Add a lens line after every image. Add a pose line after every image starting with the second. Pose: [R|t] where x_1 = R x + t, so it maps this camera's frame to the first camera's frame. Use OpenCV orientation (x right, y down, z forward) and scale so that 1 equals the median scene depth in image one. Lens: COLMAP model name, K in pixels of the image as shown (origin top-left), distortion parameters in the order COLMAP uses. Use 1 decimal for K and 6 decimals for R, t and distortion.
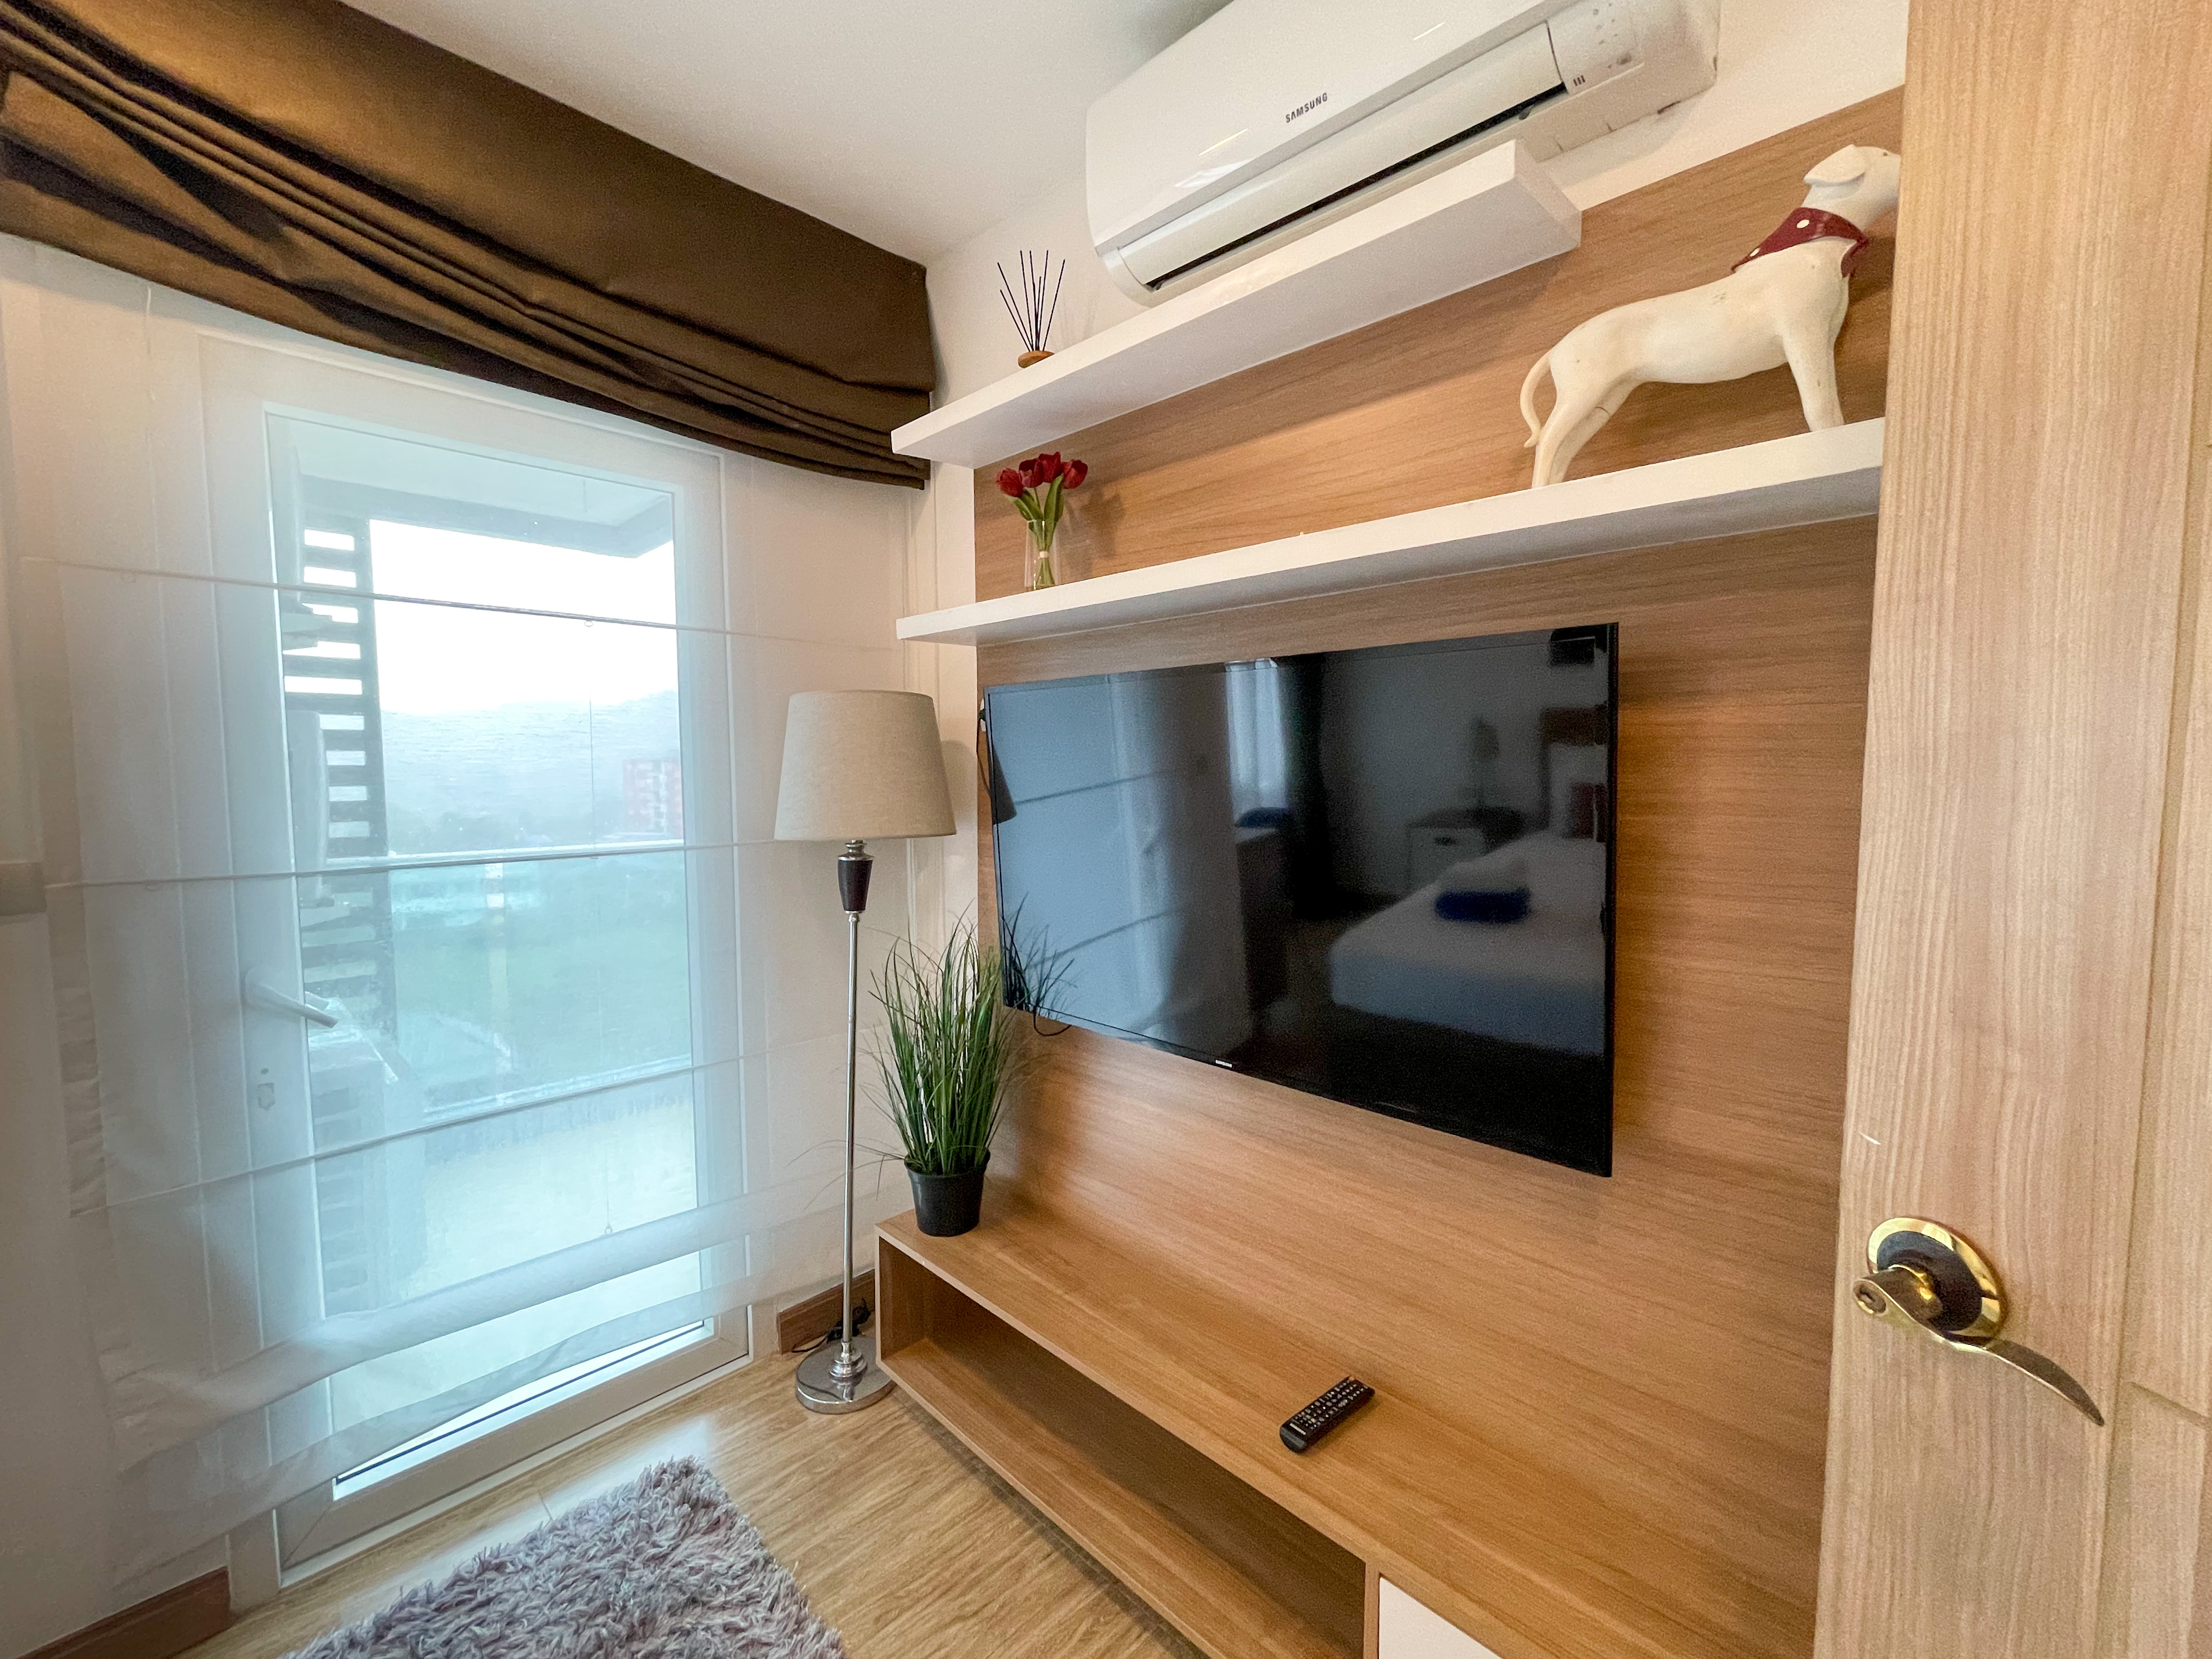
lens RADIAL K [[912.4, 0, 1098.5], [0, 912.4, 837.1], [0, 0, 1]] dist [-0.007530, 0.001806]
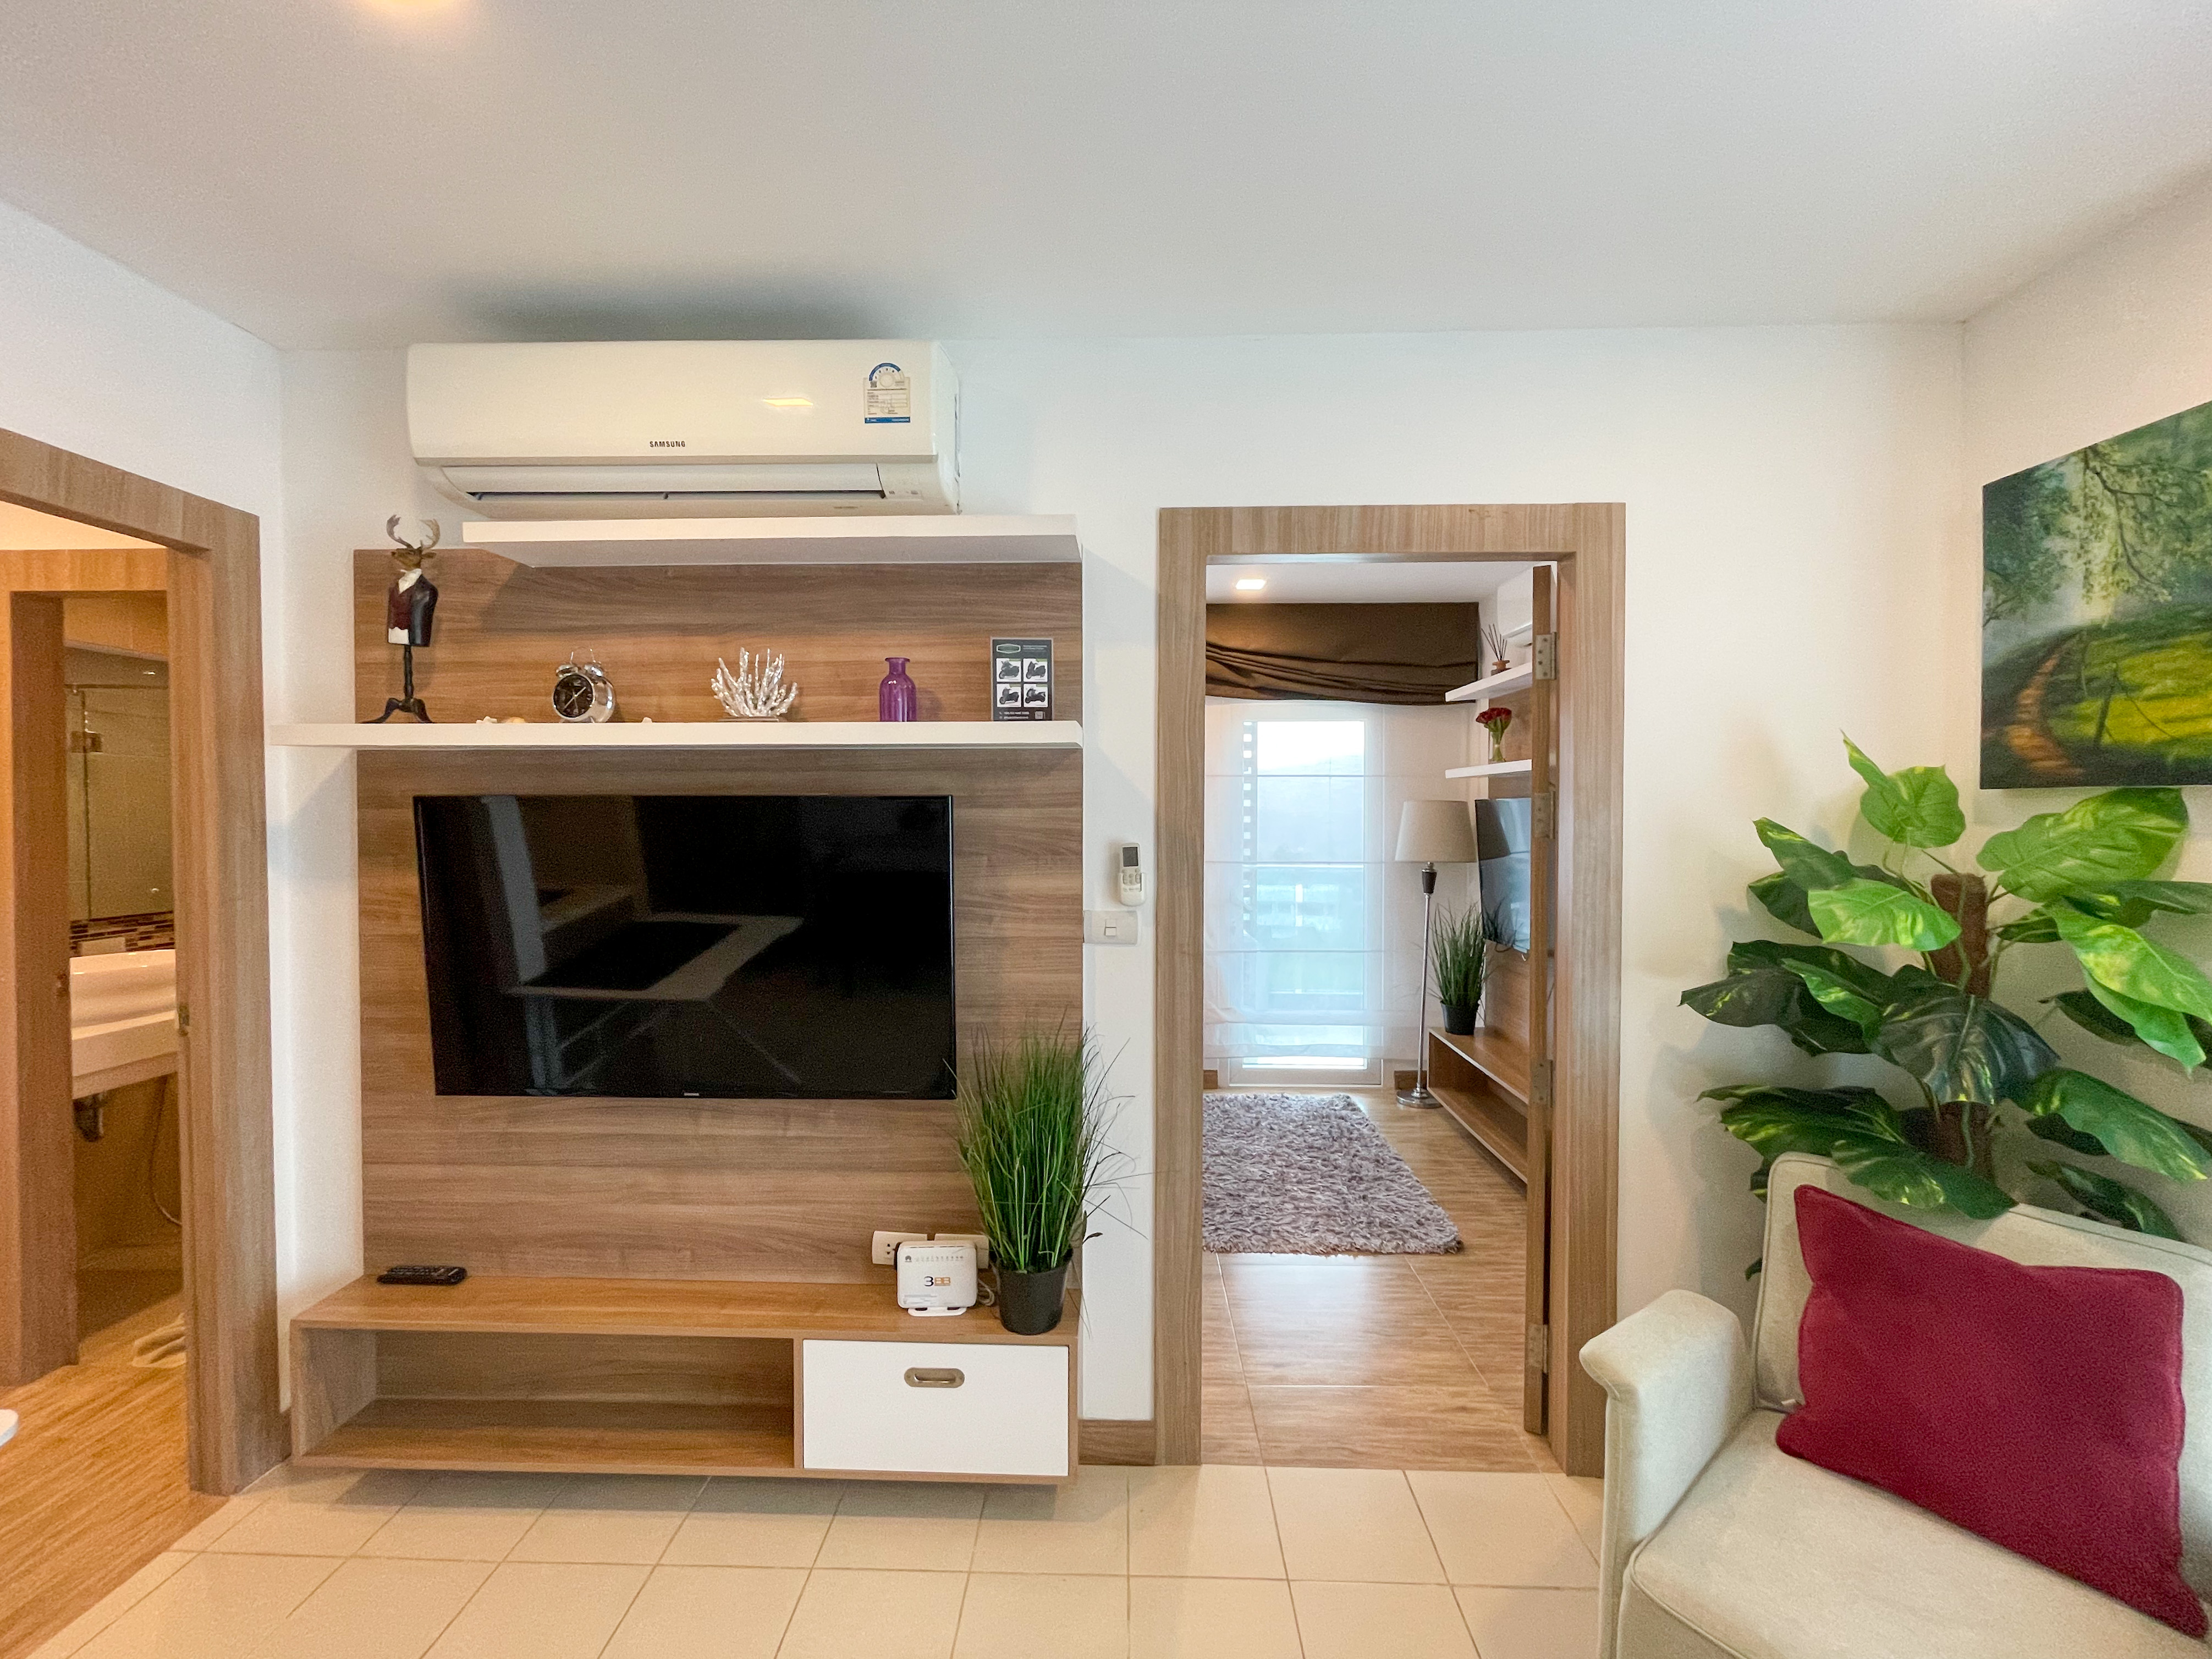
lens RADIAL K [[912.4, 0, 1104.5], [0, 912.4, 828.5], [0, 0, 1]] dist [-0.007530, 0.001806]
pose [[0.694877, 0.010475, -0.719053, 0.866212], [-0.046811, 0.998432, -0.030692, 0.026701], [0.717604, 0.054987, 0.694278, -1.267210]]
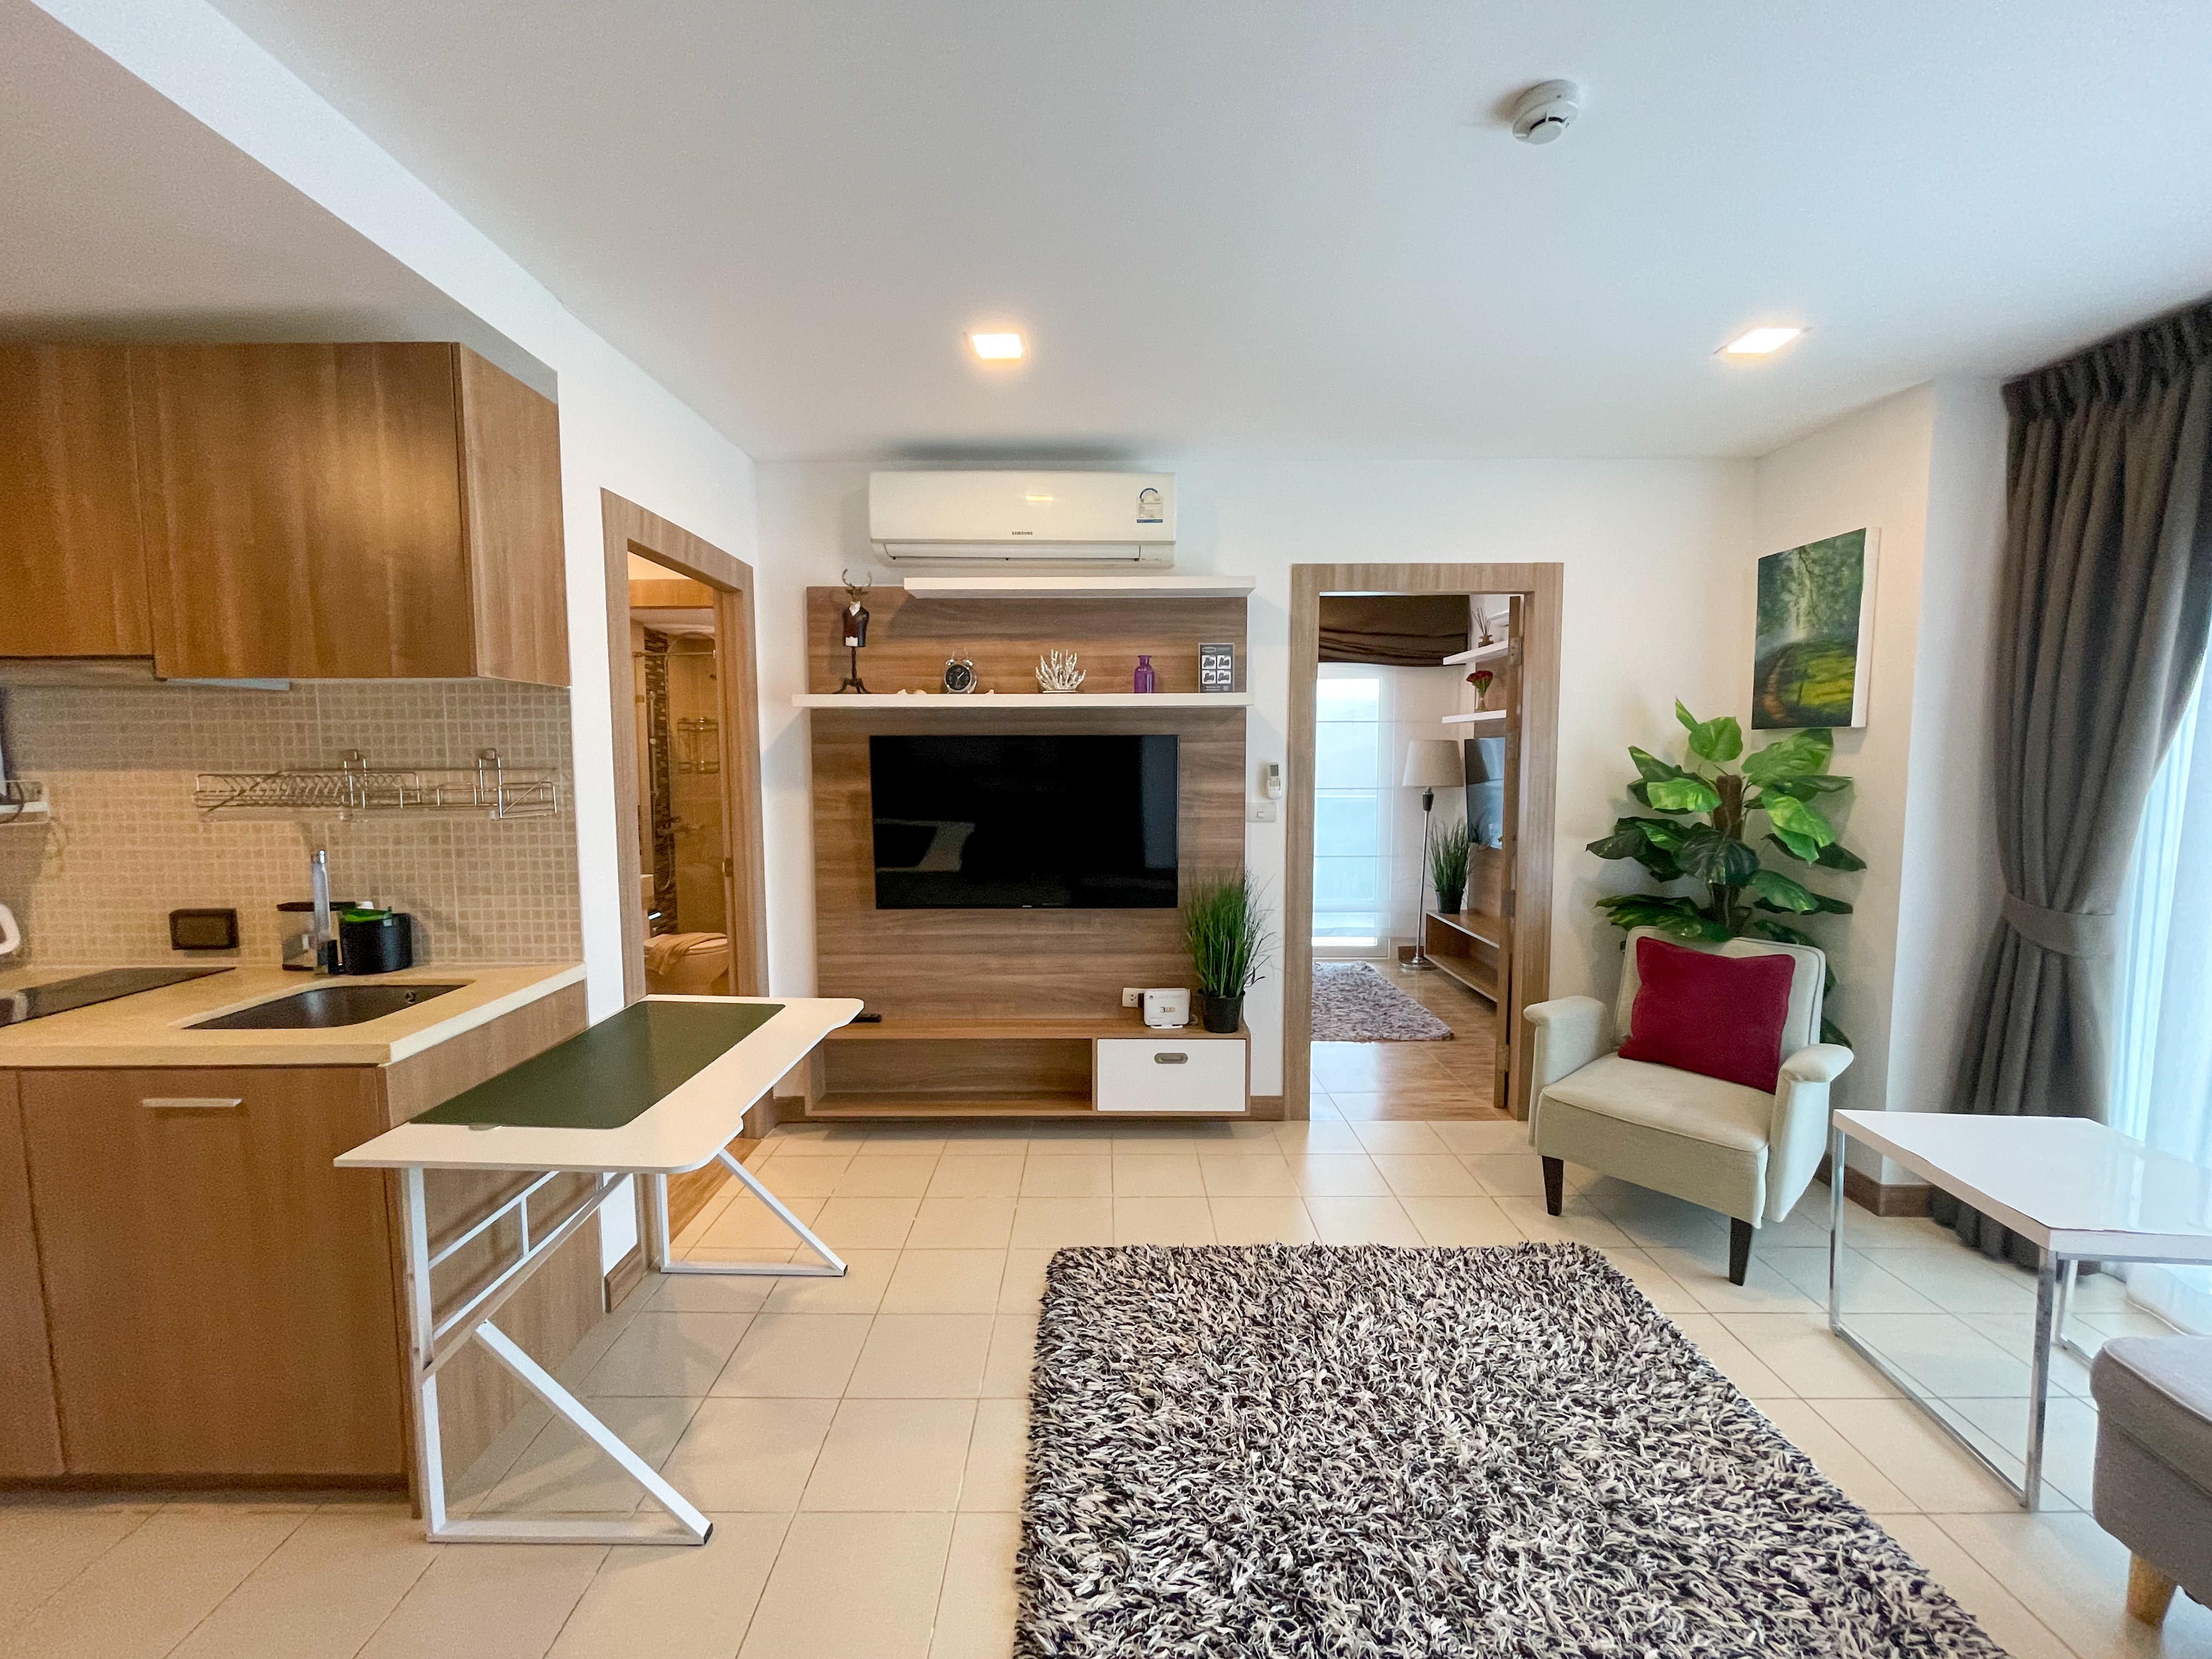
lens RADIAL K [[912.4, 0, 1107.7], [0, 912.4, 829.1], [0, 0, 1]] dist [-0.007530, 0.001806]
pose [[0.714450, 0.050232, -0.697881, 1.162163], [-0.041906, 0.998701, 0.028984, 0.103307], [0.698430, 0.008538, 0.715627, -2.035179]]
